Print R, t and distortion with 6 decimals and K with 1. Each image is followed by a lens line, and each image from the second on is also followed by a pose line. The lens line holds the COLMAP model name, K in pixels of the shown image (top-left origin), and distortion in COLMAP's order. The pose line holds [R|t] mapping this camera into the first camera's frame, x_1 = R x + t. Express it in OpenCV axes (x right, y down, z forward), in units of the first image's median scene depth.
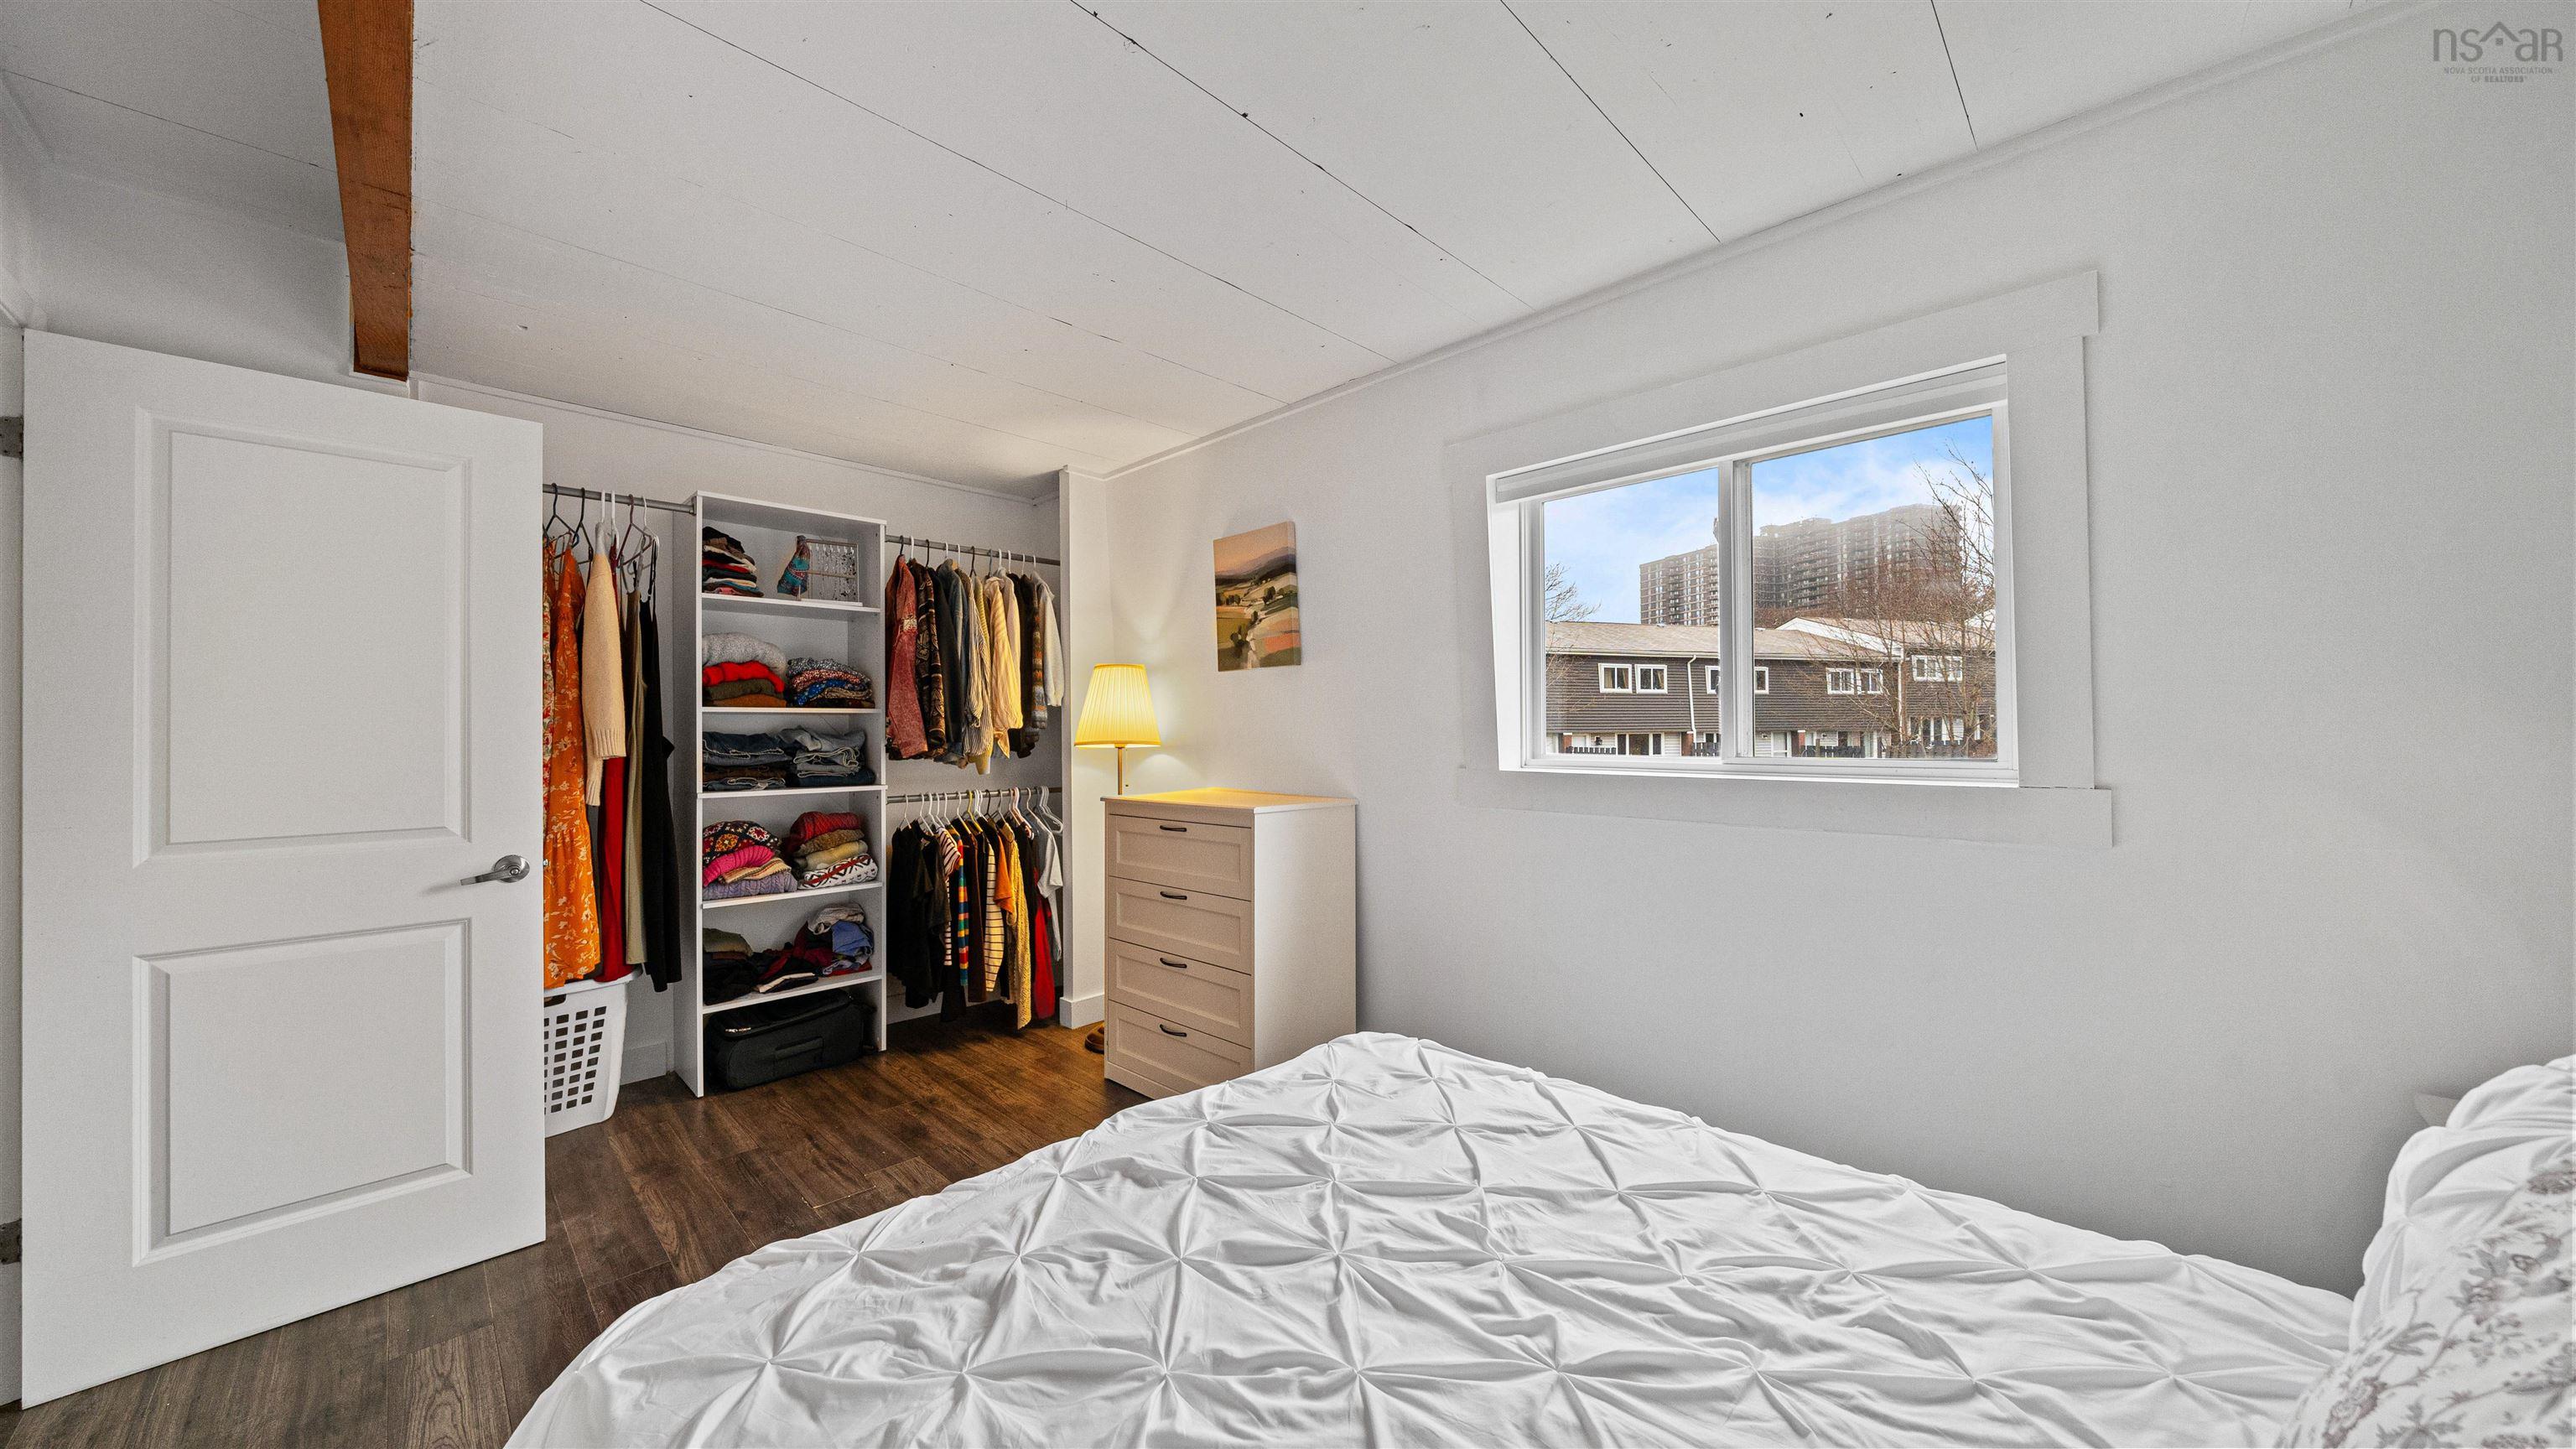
lens RADIAL K [[890.4, 0, 1288.0], [0, 890.4, 724.5], [0, 0, 1]] dist [-0.000244, -0.000011]
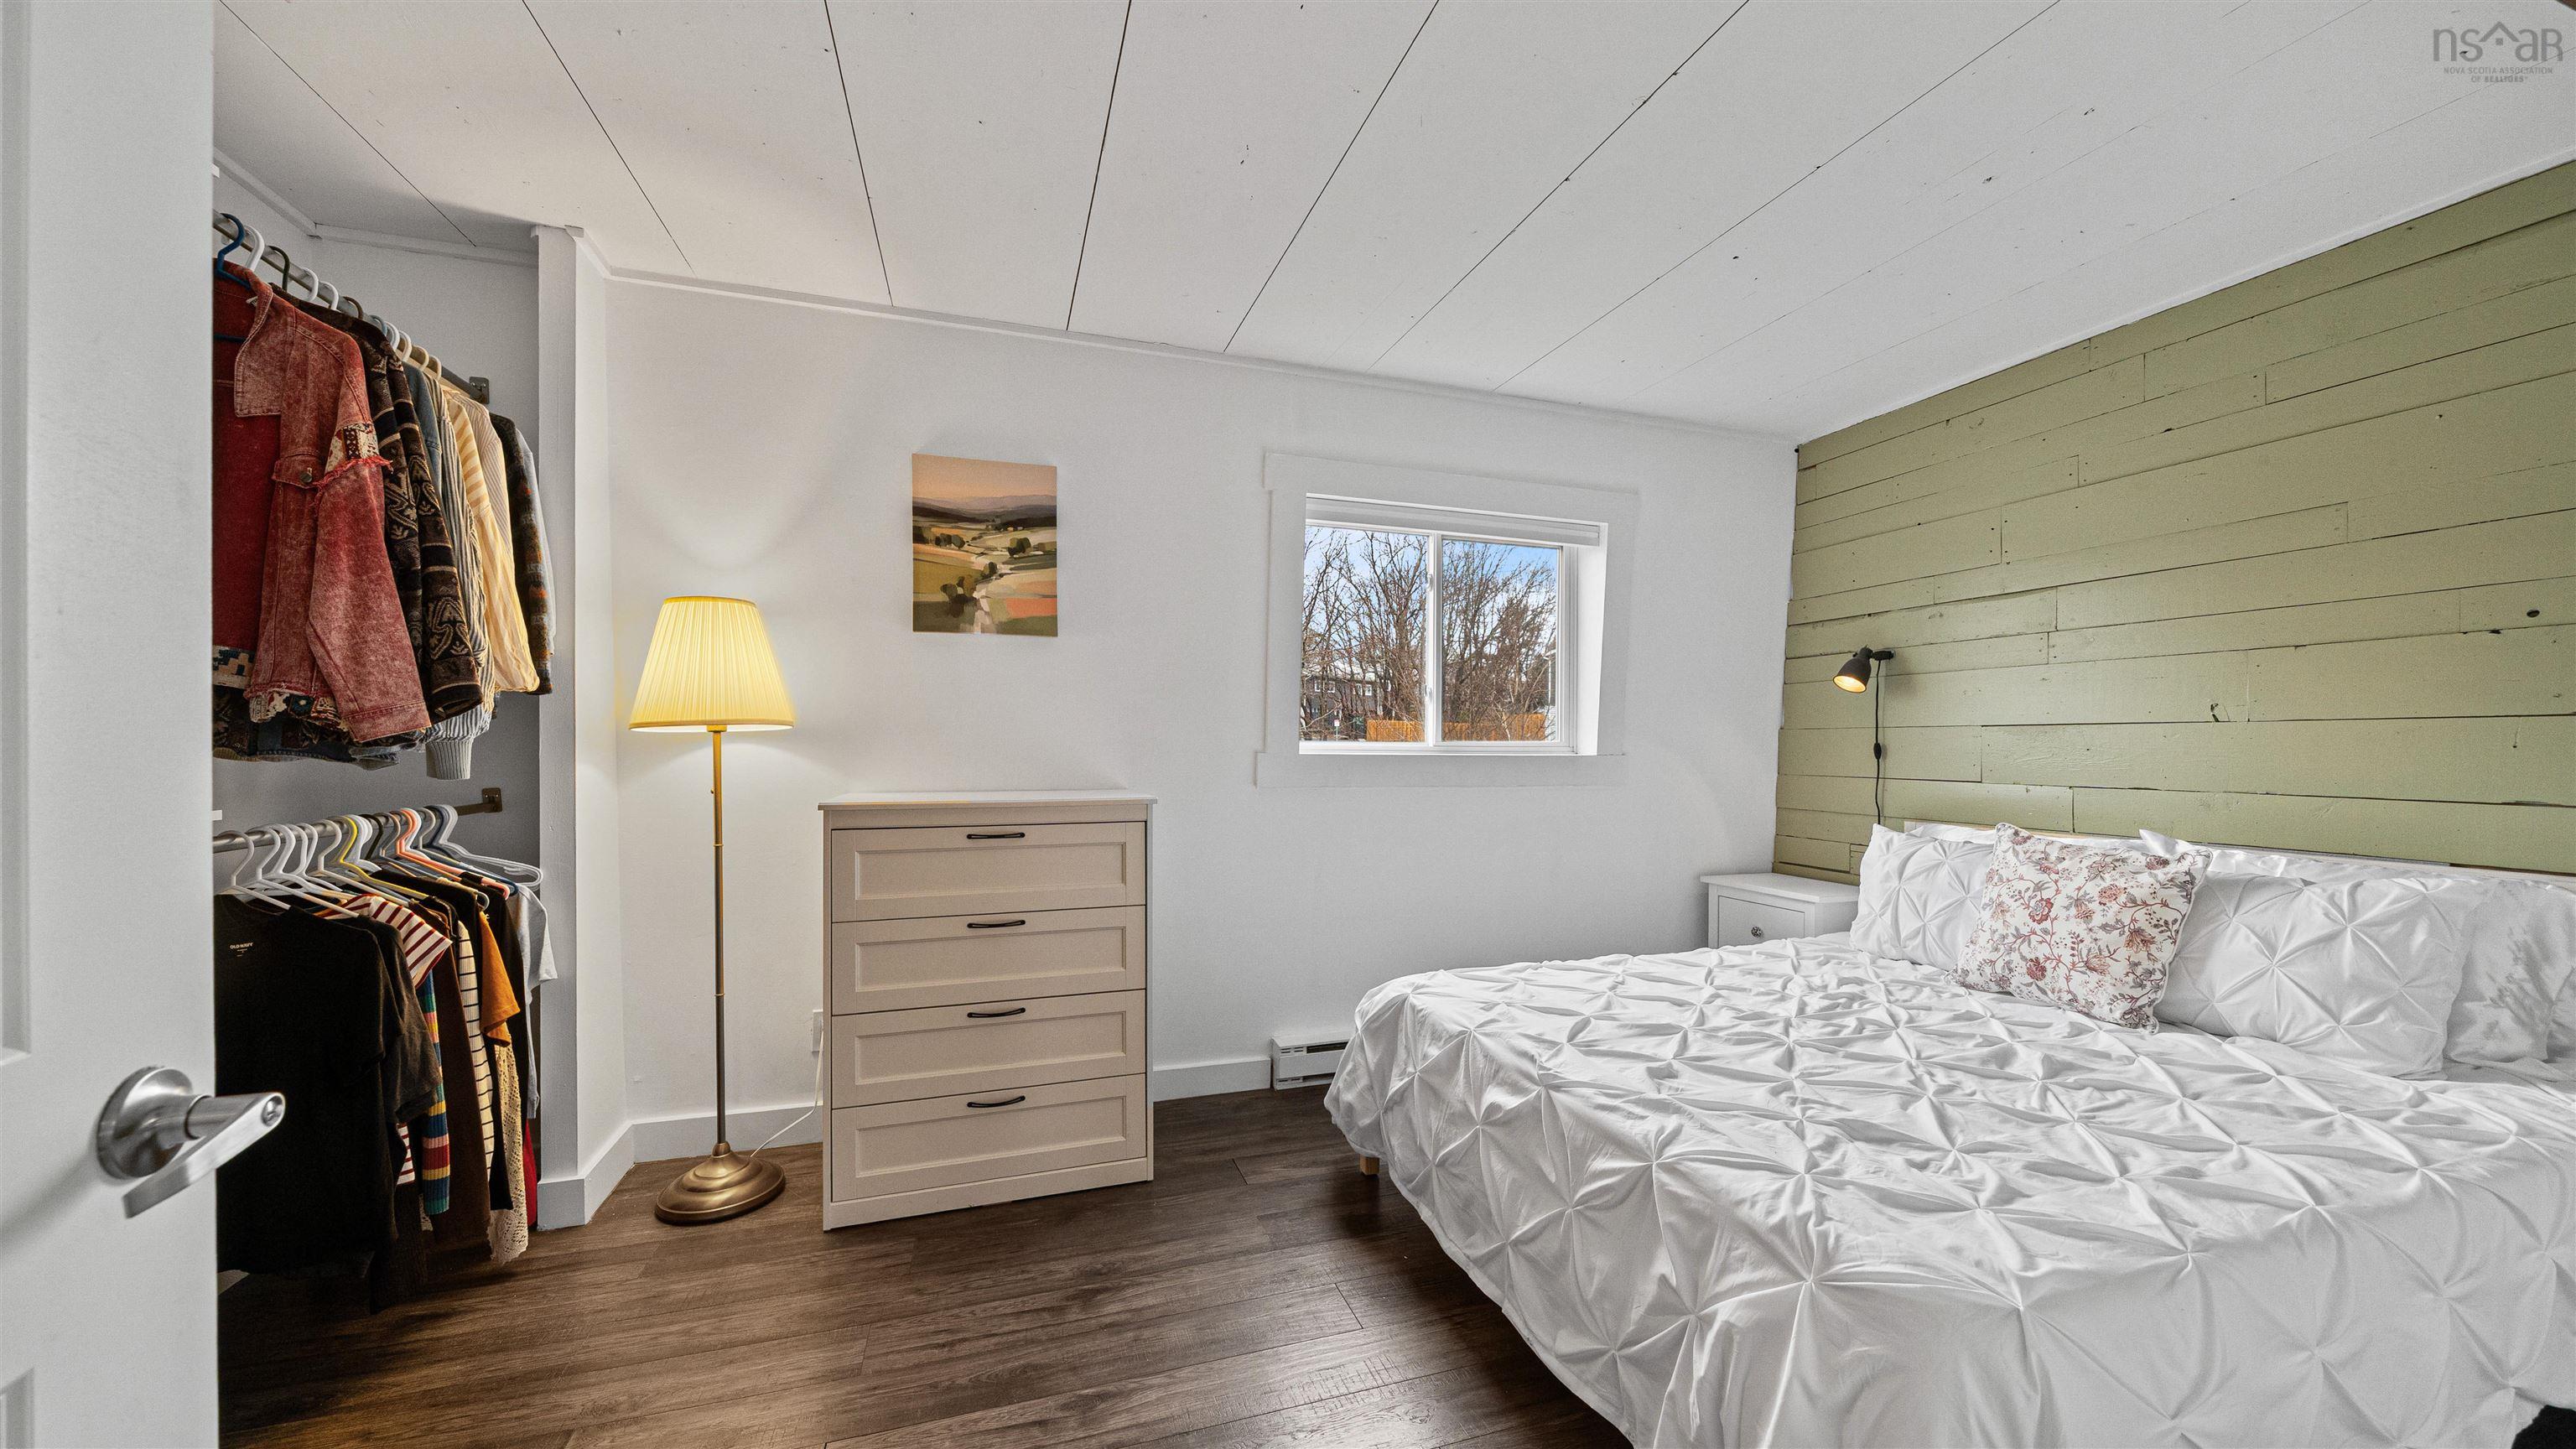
lens RADIAL K [[902.6, 0, 1286.2], [0, 902.6, 751.4], [0, 0, 1]] dist [0.000049, -0.000035]
pose [[0.457697, 0.001117, 0.889107, -0.634213], [-0.014058, 0.999883, 0.005980, 0.033516], [-0.888997, -0.015236, 0.457660, 0.391159]]
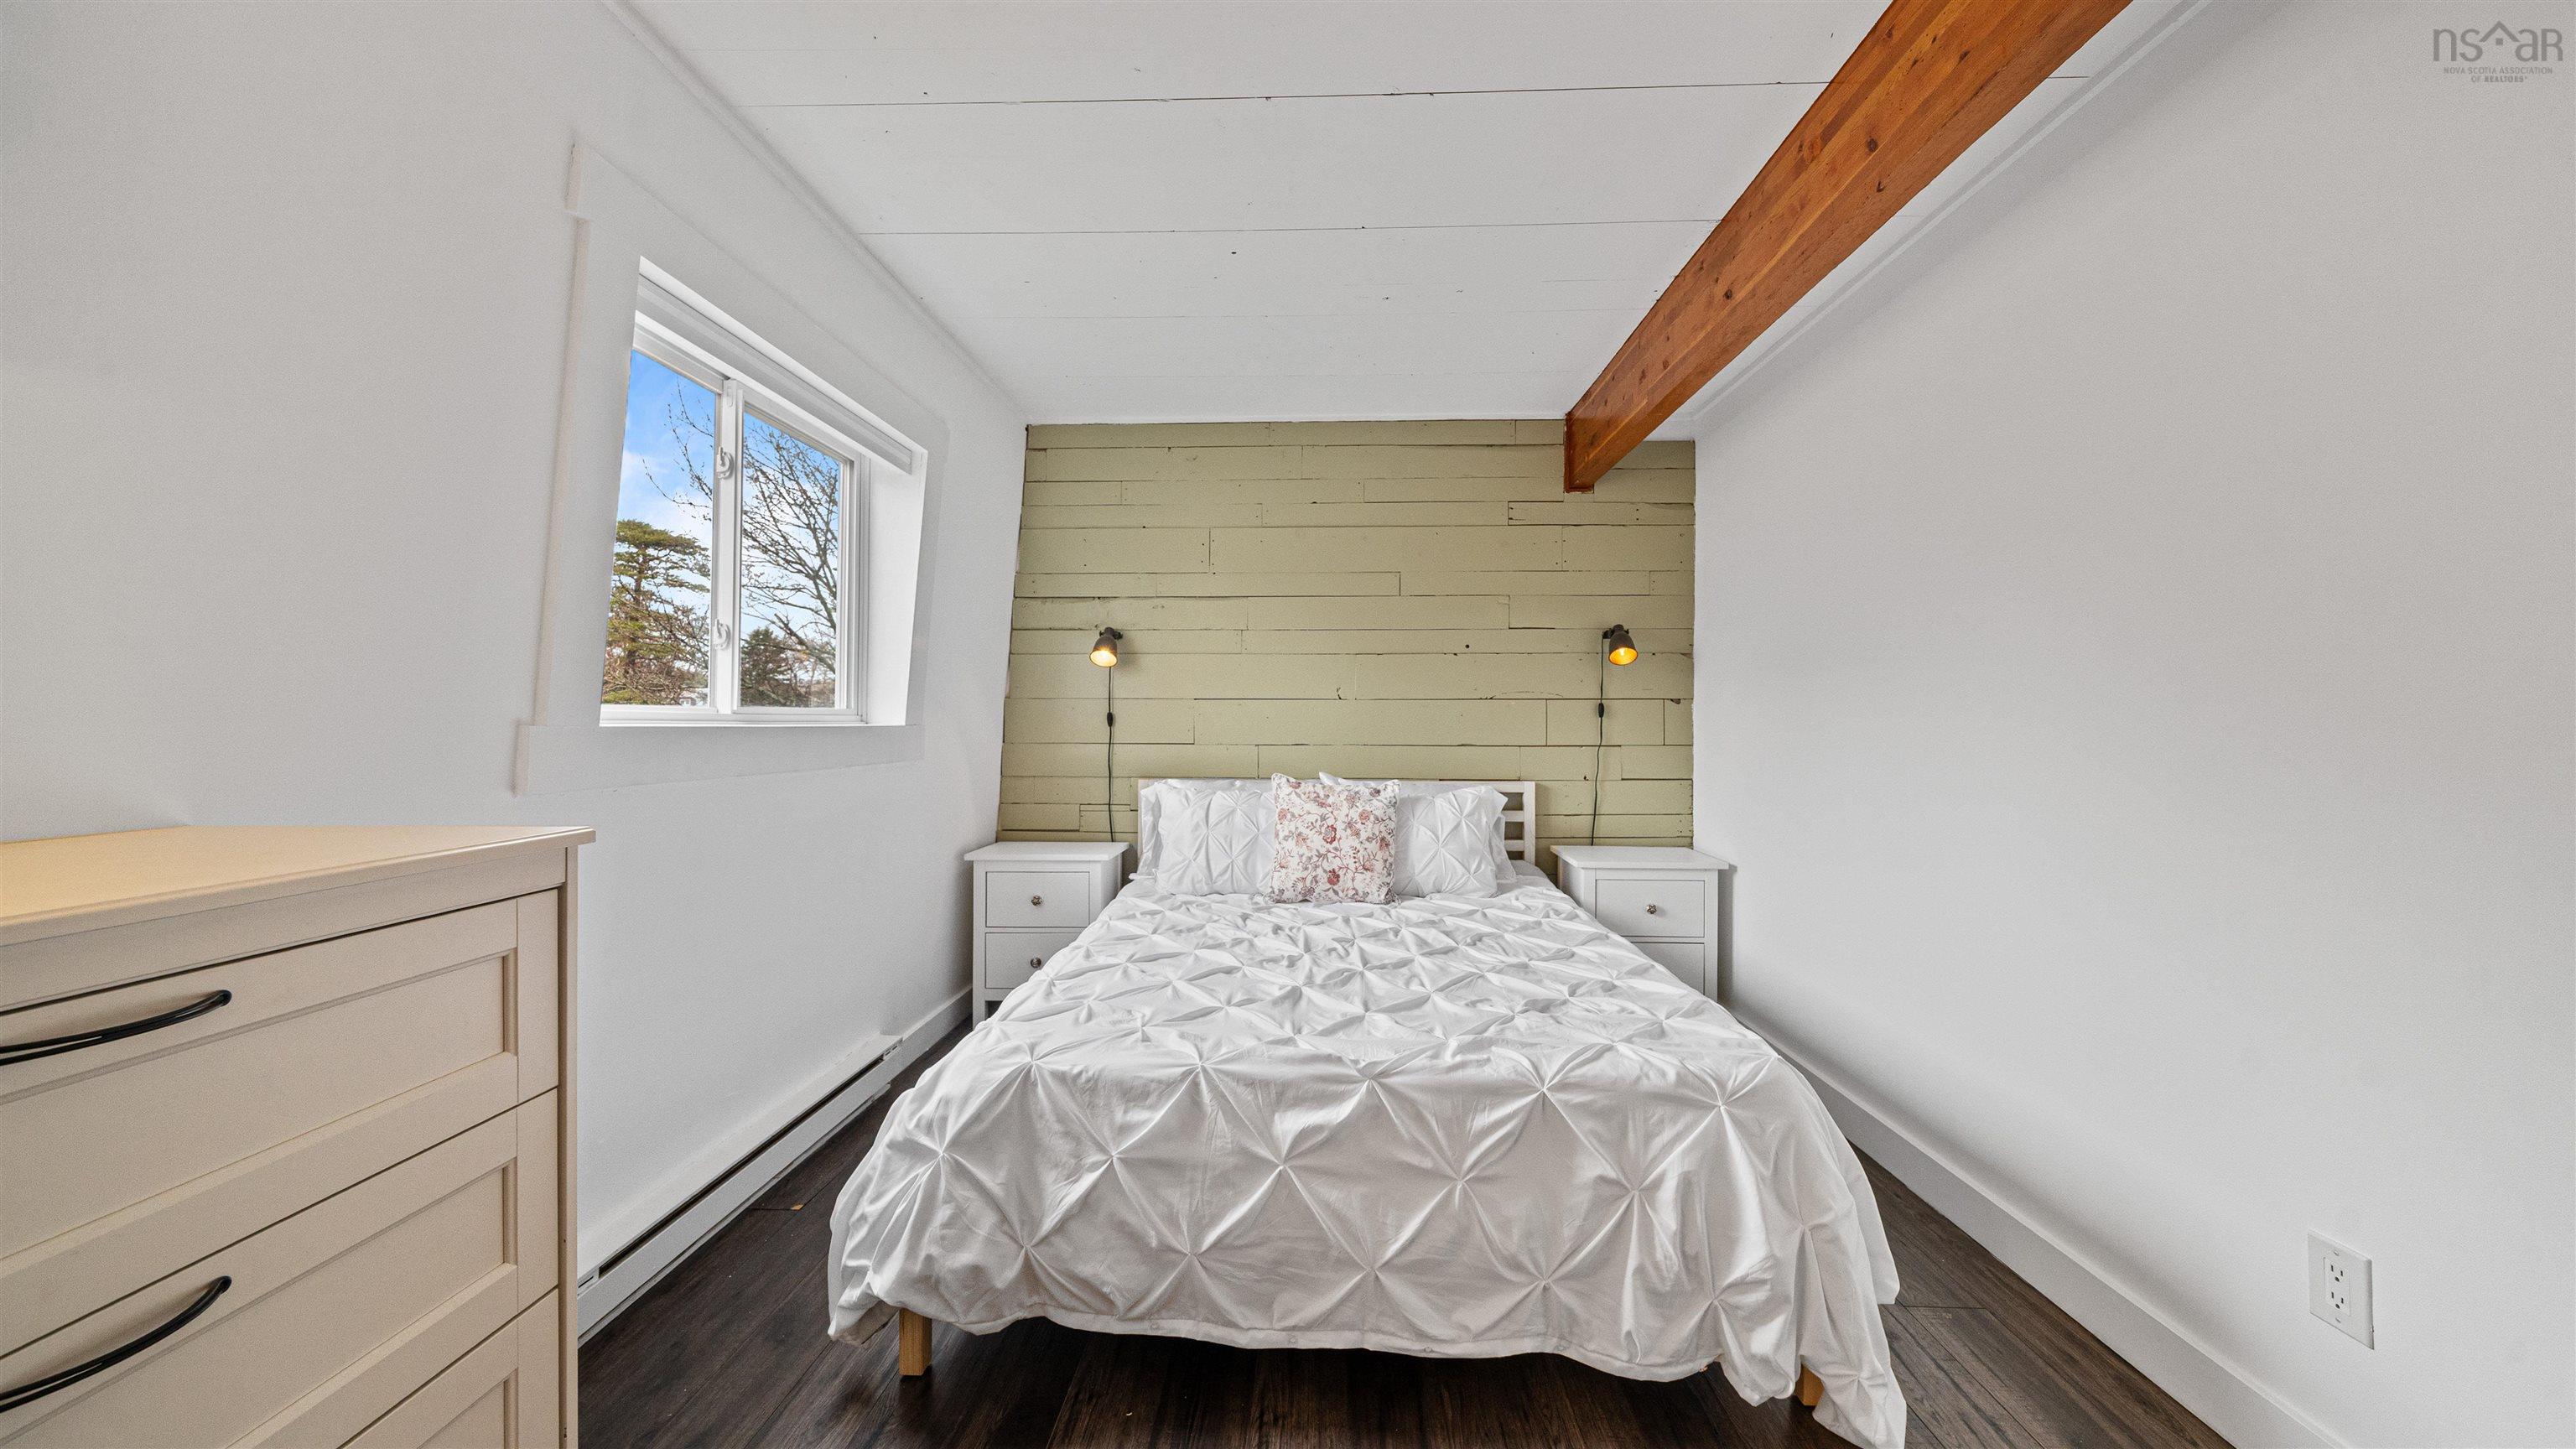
lens RADIAL K [[902.7, 0, 1281.6], [0, 902.7, 714.6], [0, 0, 1]] dist [-0.000739, -0.000053]
pose [[-0.673073, 0.008731, 0.739525, -0.430320], [-0.004601, 0.999862, -0.015993, 0.040568], [-0.739562, -0.014167, -0.672940, 0.857042]]
